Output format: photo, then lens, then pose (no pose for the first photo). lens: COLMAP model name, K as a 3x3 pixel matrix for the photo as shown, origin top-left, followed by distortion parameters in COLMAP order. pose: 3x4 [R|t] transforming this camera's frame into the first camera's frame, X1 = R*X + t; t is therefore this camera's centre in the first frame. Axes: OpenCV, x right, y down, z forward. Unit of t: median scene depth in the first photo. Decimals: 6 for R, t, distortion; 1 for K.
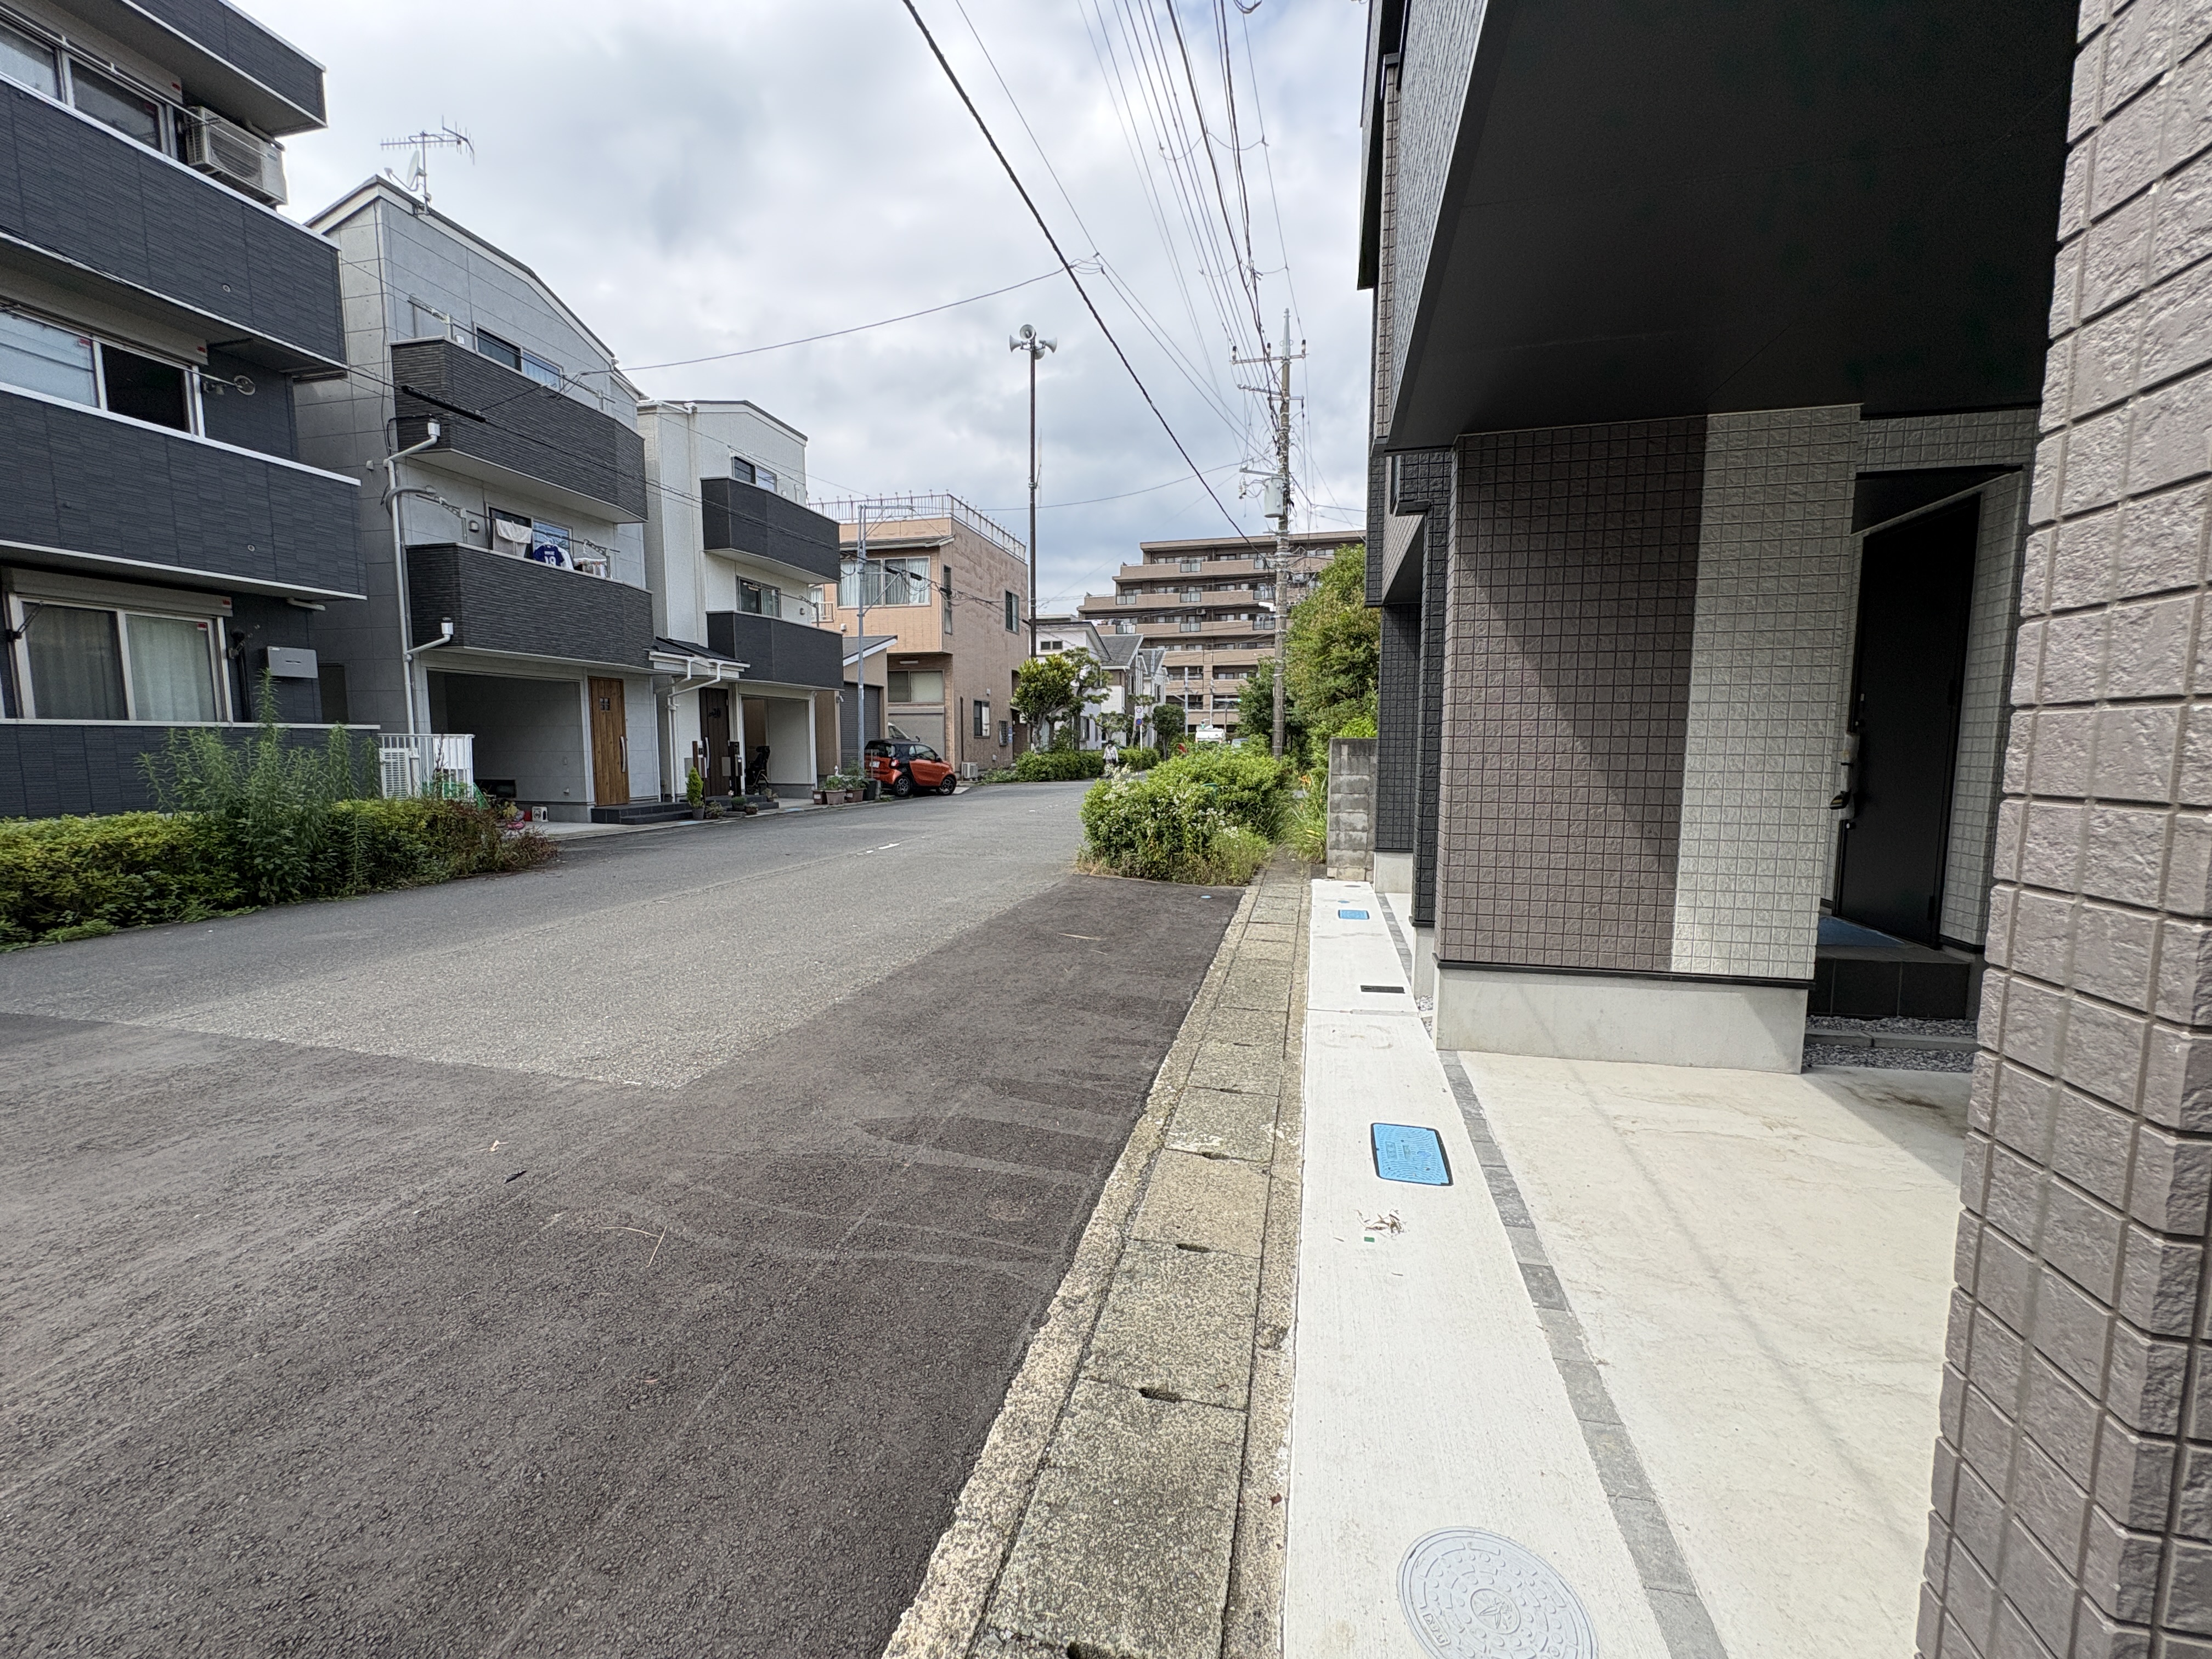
lens RADIAL K [[880.7, 0, 1099.3], [0, 880.7, 837.2], [0, 0, 1]] dist [0.004483, -0.000022]
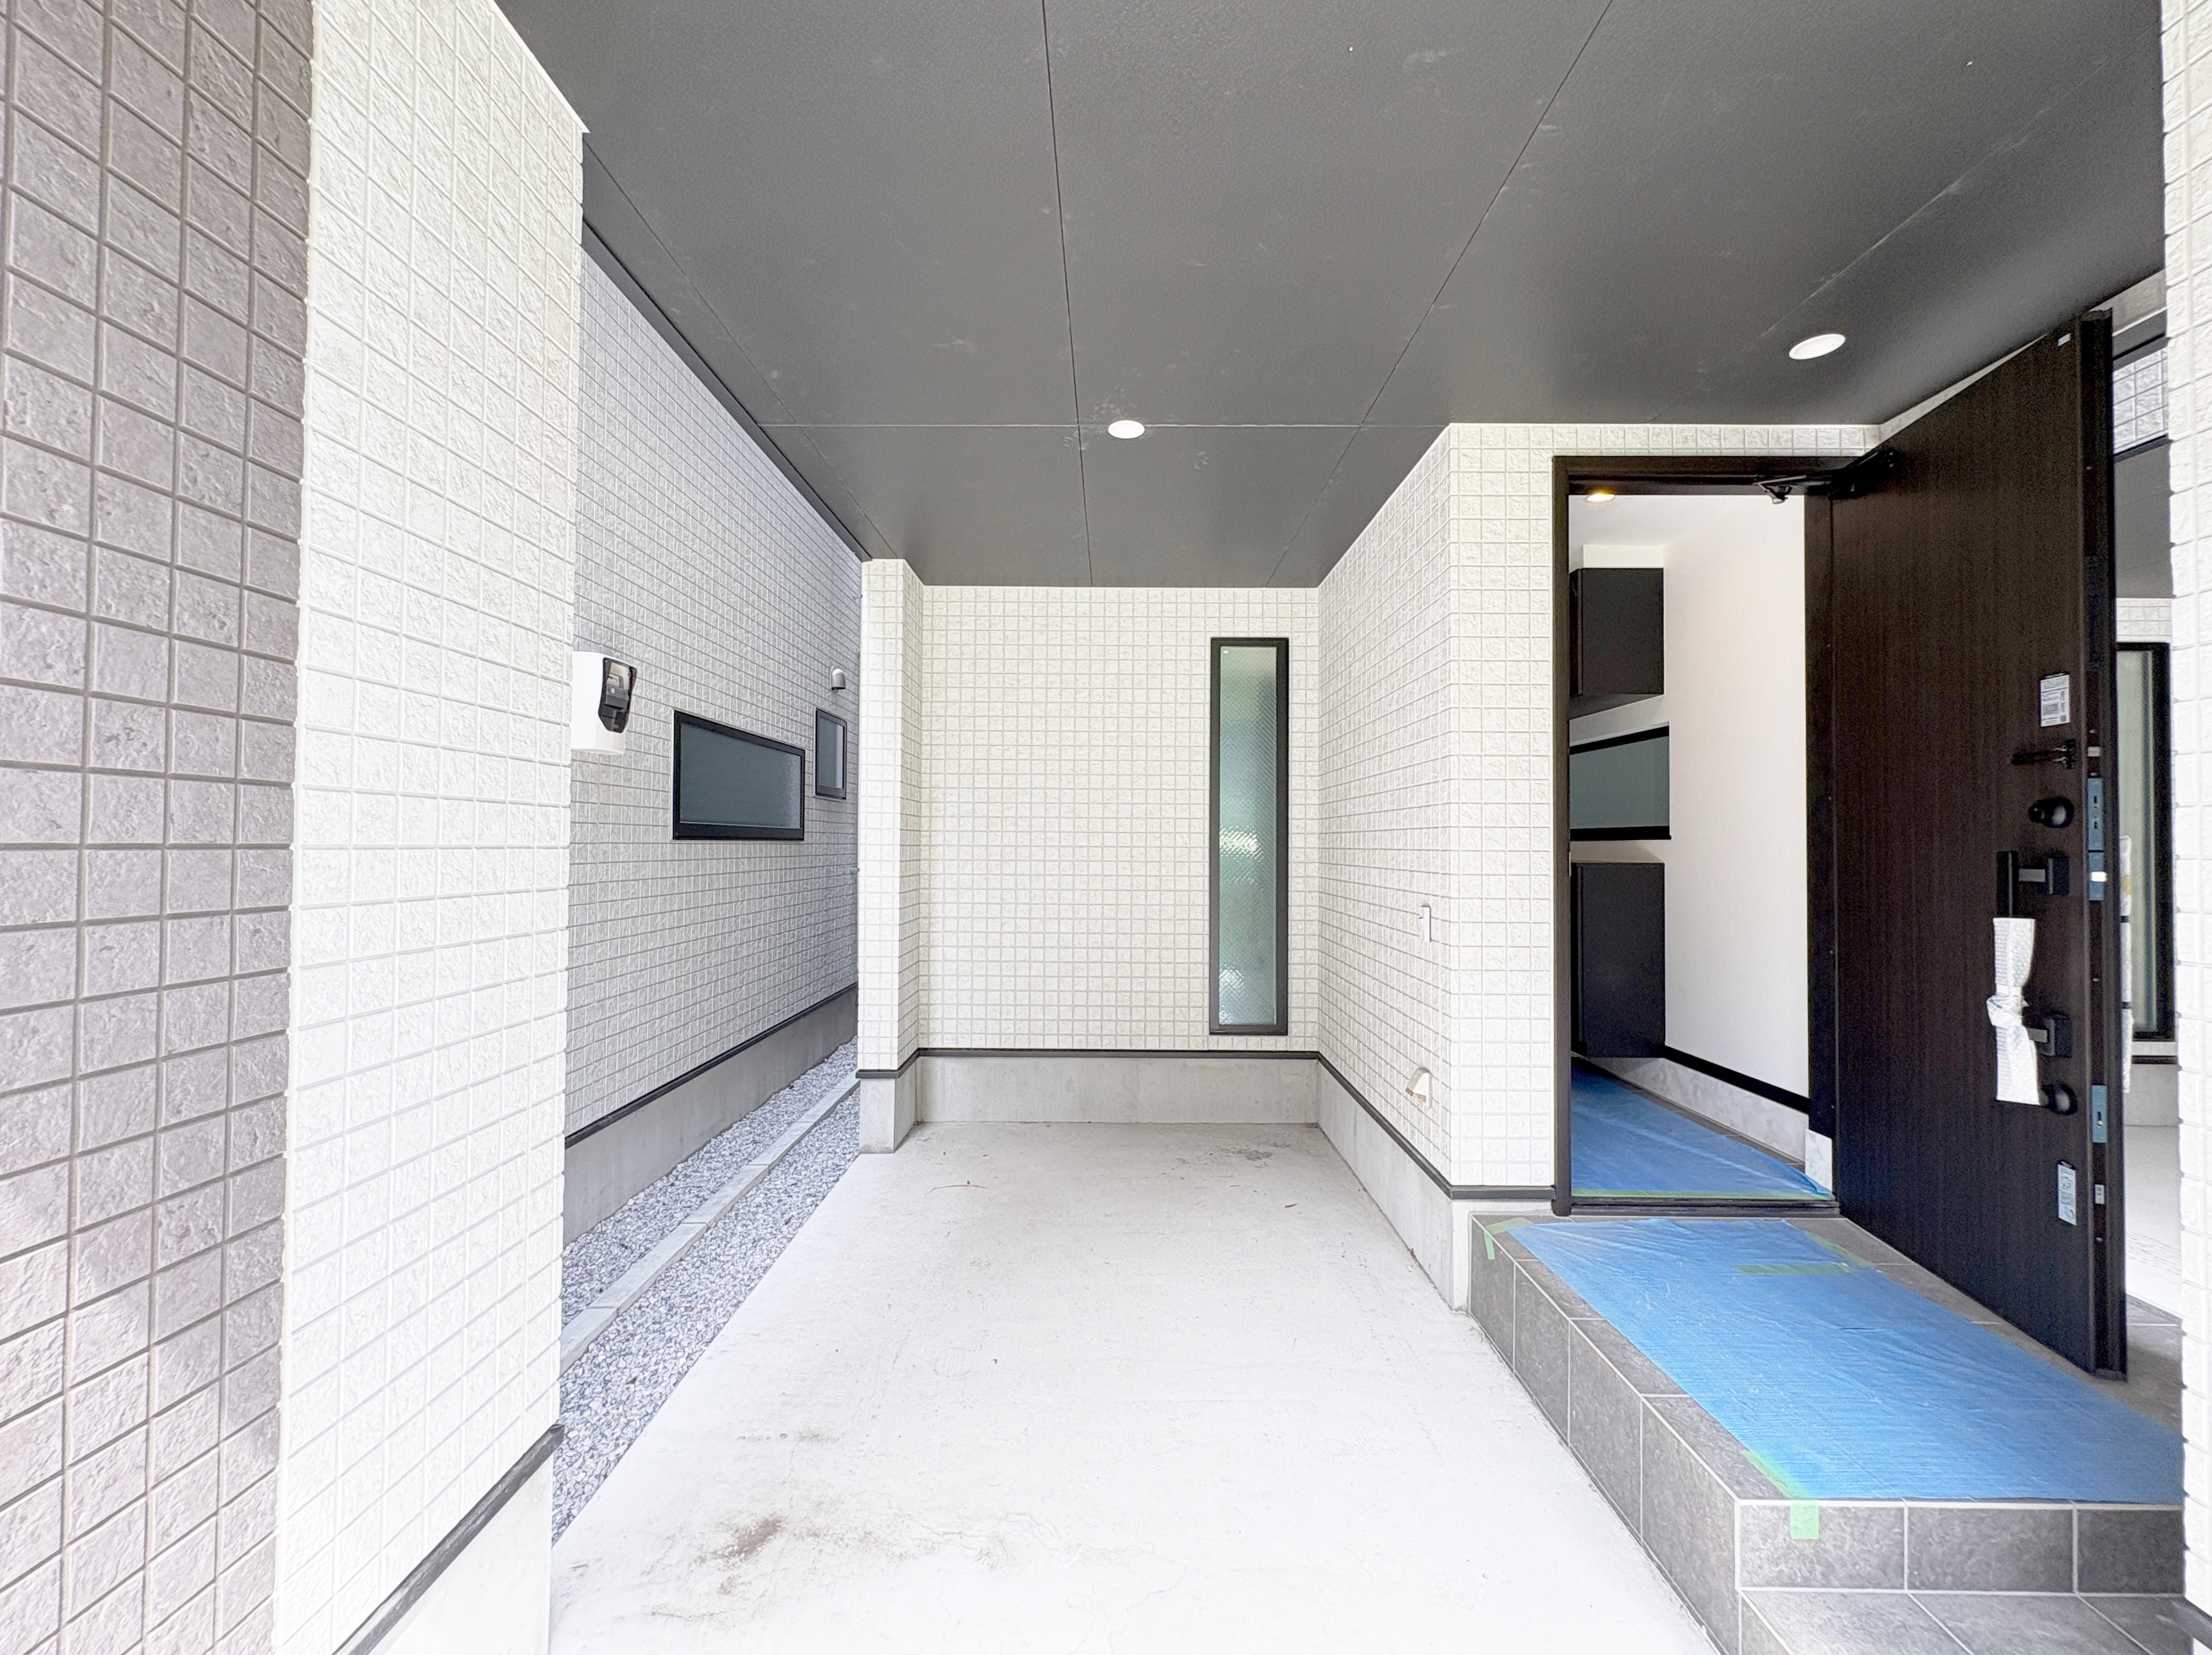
lens RADIAL K [[880.8, 0, 1099.9], [0, 880.8, 832.3], [0, 0, 1]] dist [0.004483, -0.000022]
pose [[-0.226291, 0.013701, 0.973963, 0.331095], [0.094073, 0.995534, 0.007853, -0.095863], [-0.969506, 0.093401, -0.226569, 0.811012]]
